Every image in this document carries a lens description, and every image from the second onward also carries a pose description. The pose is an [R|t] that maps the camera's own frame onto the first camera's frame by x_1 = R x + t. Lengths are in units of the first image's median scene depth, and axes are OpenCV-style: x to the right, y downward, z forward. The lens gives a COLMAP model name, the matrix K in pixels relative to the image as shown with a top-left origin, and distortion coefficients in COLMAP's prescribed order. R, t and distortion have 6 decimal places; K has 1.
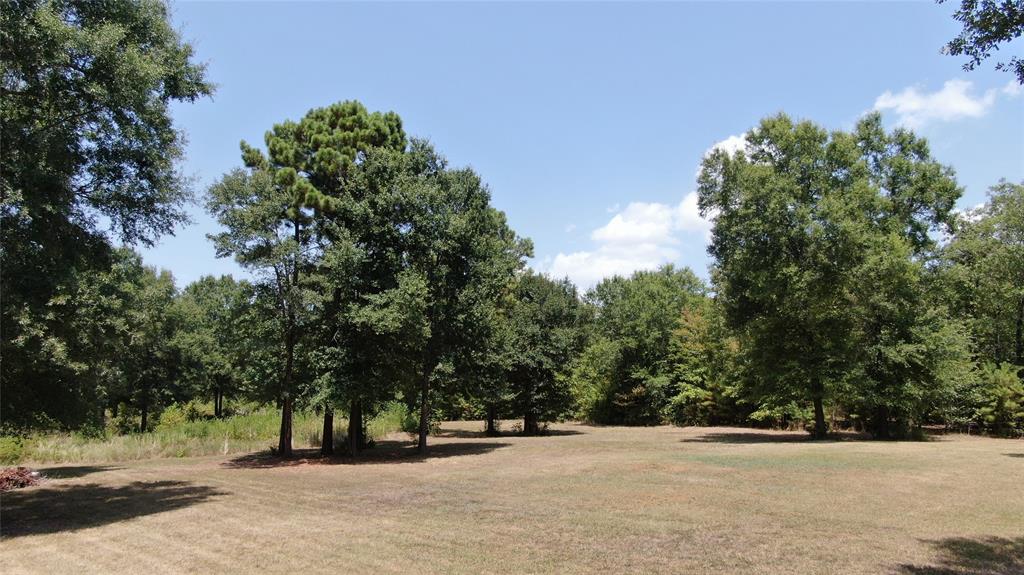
lens RADIAL K [[733.5, 0, 511.6], [0, 733.5, 290.8], [0, 0, 1]] dist [-0.009693, 0.005358]
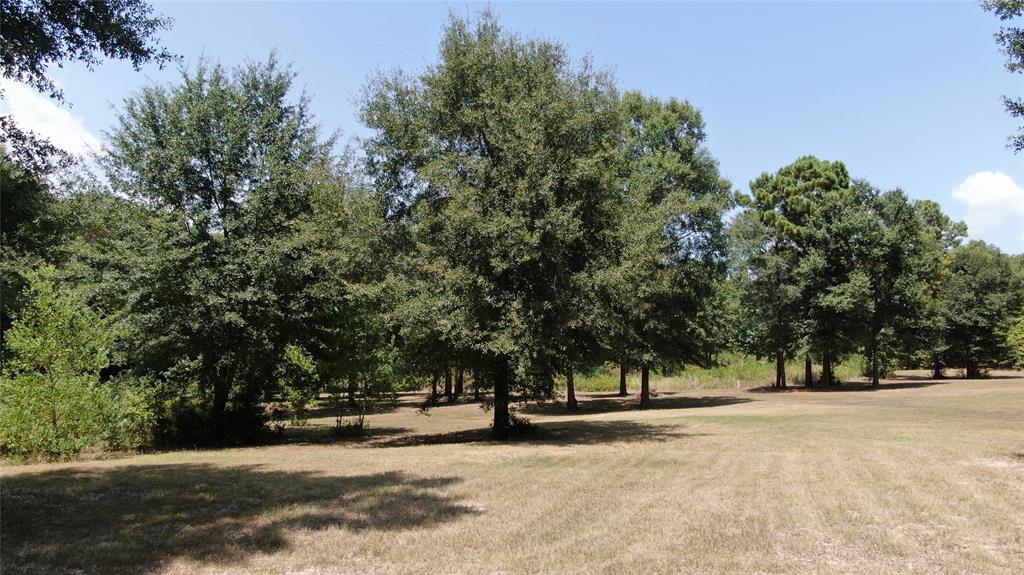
lens RADIAL K [[733.5, 0, 516.9], [0, 733.5, 294.1], [0, 0, 1]] dist [-0.009693, 0.005358]
pose [[0.829849, -0.053541, -0.555413, 0.113090], [0.090700, 0.995091, 0.039591, -0.095451], [0.550567, -0.083230, 0.830632, -0.640220]]
